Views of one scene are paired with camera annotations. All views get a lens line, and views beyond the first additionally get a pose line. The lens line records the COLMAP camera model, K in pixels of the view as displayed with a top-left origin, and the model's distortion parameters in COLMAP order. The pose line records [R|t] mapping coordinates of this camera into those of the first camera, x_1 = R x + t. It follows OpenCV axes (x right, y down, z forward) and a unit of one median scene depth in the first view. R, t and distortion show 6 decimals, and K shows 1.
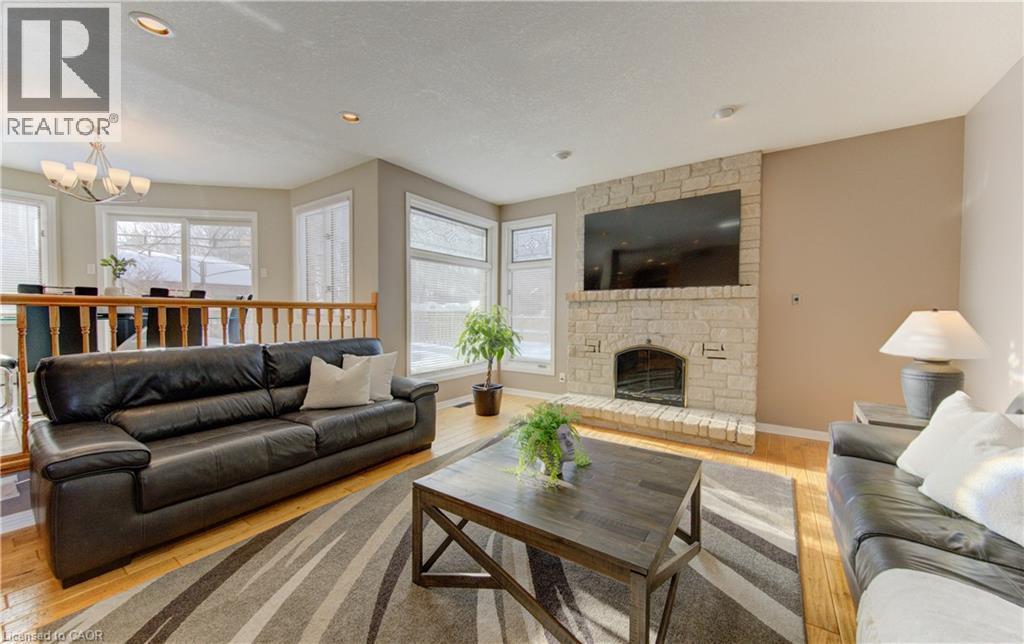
lens RADIAL K [[384.9, 0, 513.2], [0, 384.9, 323.2], [0, 0, 1]] dist [0.002570, 0.000072]
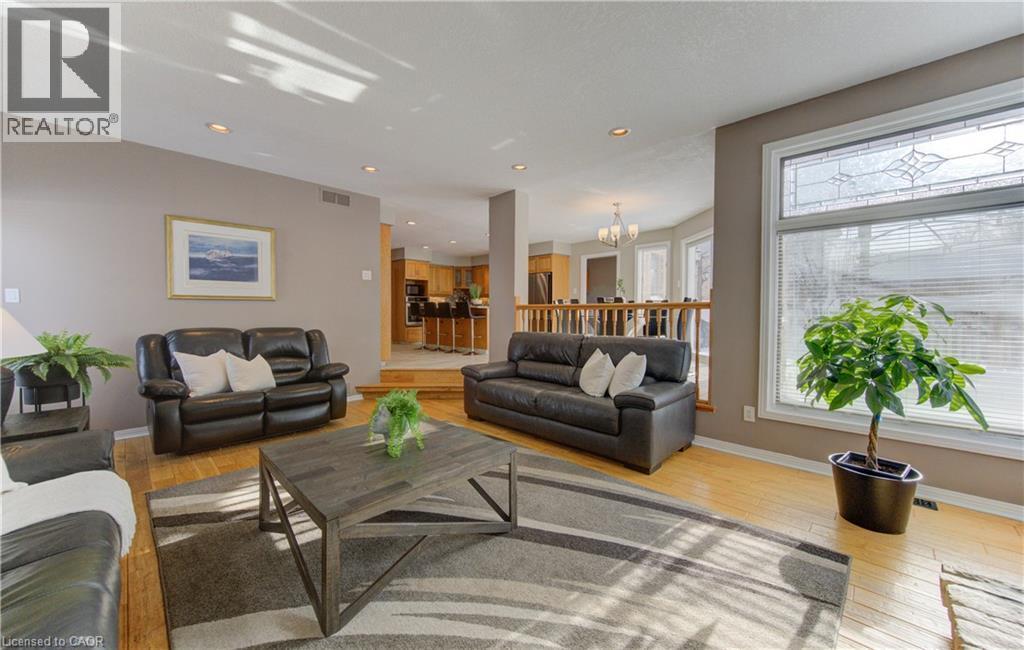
lens RADIAL K [[386.0, 0, 514.4], [0, 386.0, 318.0], [0, 0, 1]] dist [-0.010506, -0.000083]
pose [[-0.189164, 0.013763, -0.981849, 0.693211], [-0.021874, 0.999595, 0.018226, -0.025673], [0.981702, 0.024925, -0.188786, 0.913976]]
